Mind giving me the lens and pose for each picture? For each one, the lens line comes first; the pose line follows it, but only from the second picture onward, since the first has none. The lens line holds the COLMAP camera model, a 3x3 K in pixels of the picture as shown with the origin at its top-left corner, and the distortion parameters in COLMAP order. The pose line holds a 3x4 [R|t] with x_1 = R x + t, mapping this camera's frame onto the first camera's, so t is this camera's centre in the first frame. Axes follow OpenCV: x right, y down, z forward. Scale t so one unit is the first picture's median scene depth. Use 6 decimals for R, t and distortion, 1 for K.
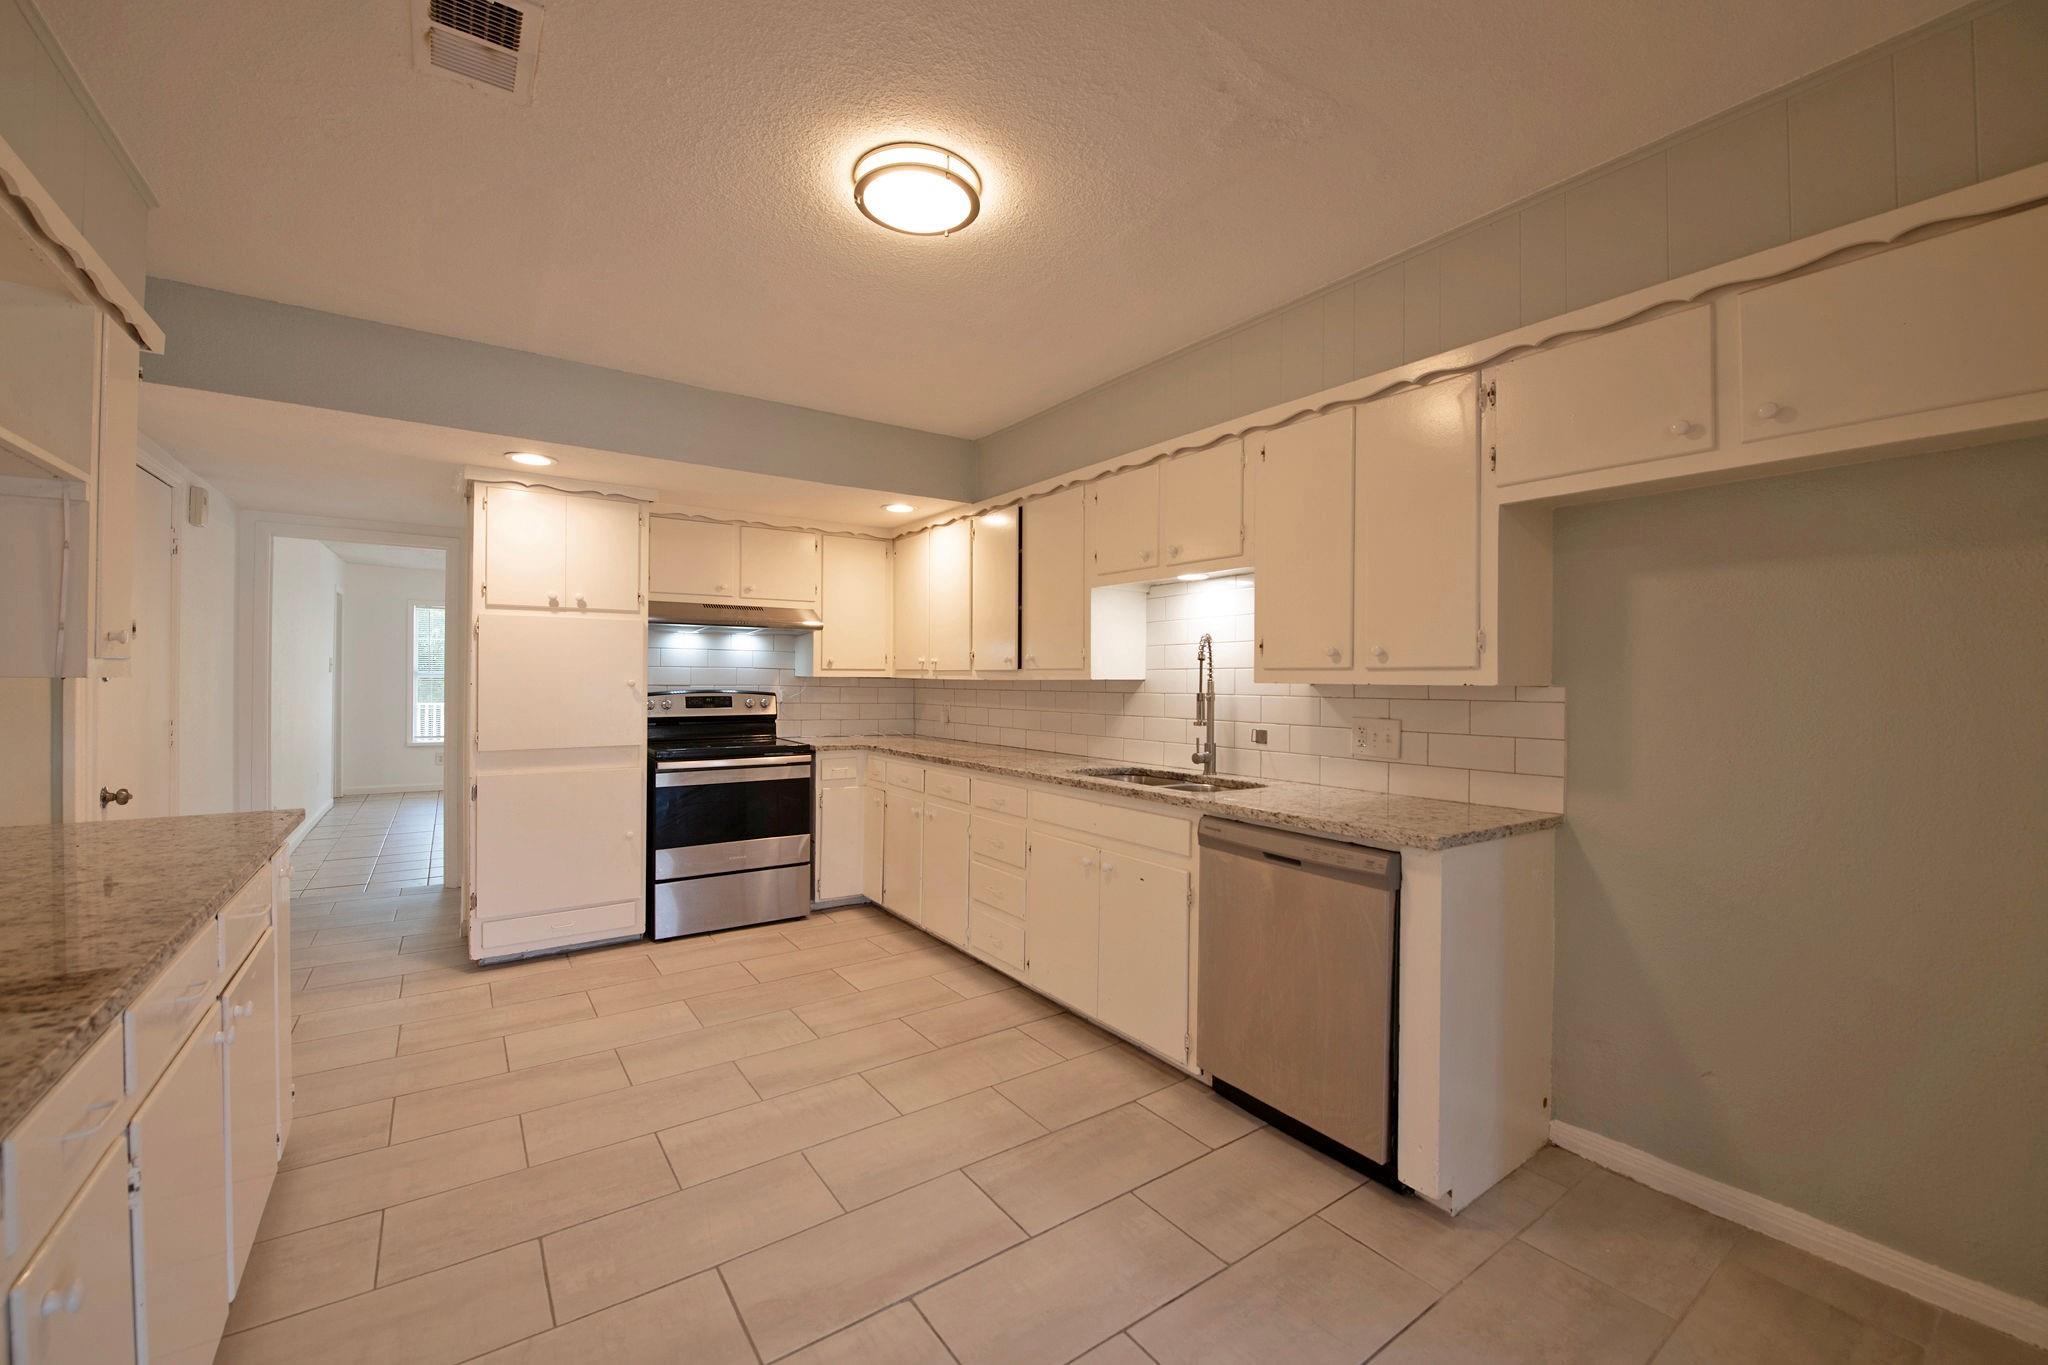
lens RADIAL K [[815.6, 0, 1019.2], [0, 815.6, 678.5], [0, 0, 1]] dist [-0.015002, -0.000670]
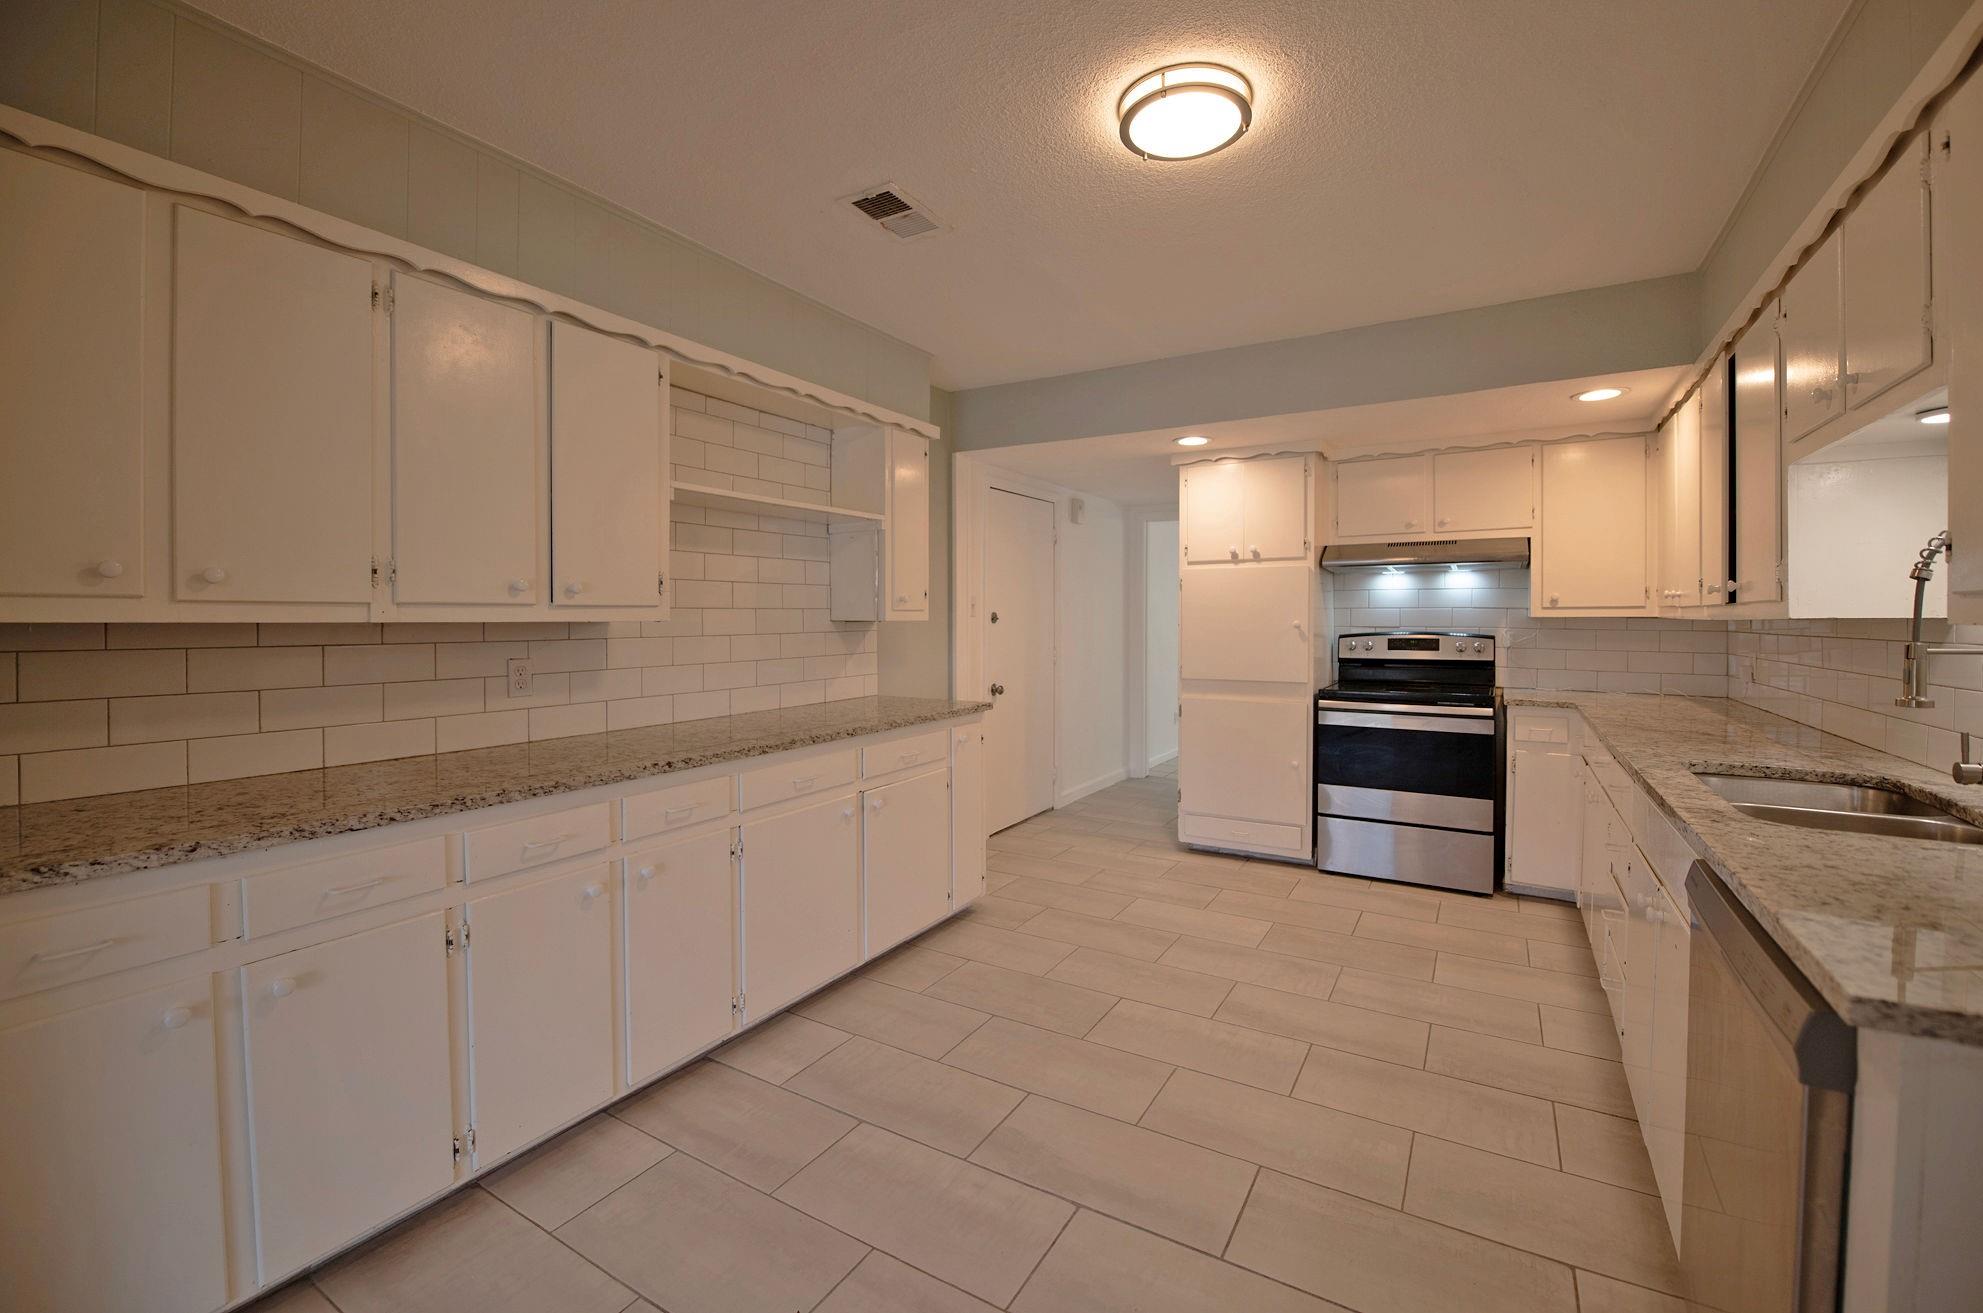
lens RADIAL K [[809.0, 0, 1016.3], [0, 809.0, 629.4], [0, 0, 1]] dist [-0.015752, -0.000482]
pose [[0.422162, 0.006323, -0.906498, 0.334754], [0.003368, 0.999958, 0.008543, 0.001852], [0.906514, -0.006660, 0.422123, 0.210661]]
